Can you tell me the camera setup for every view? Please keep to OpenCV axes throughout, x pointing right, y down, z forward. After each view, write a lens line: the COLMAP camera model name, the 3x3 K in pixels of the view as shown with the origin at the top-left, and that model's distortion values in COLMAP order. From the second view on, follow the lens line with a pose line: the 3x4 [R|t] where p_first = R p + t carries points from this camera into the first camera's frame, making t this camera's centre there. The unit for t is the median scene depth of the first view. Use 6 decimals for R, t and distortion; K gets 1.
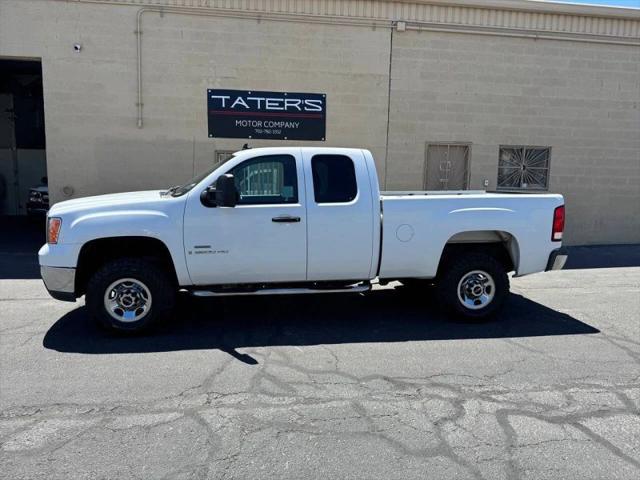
lens RADIAL K [[454.5, 0, 316.7], [0, 454.5, 246.0], [0, 0, 1]] dist [0.045288, -0.059934]
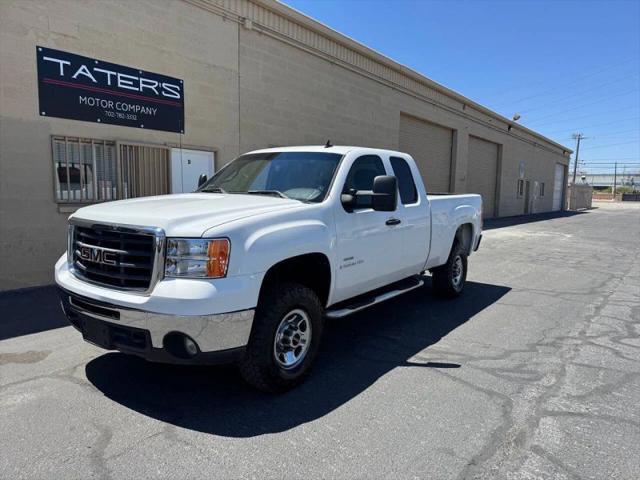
lens RADIAL K [[454.5, 0, 319.9], [0, 454.5, 244.1], [0, 0, 1]] dist [0.045288, -0.059934]
pose [[0.697476, -0.086846, 0.711326, -0.470410], [0.087627, 0.995516, 0.035622, -0.031992], [-0.711231, 0.037486, 0.701959, 0.226169]]
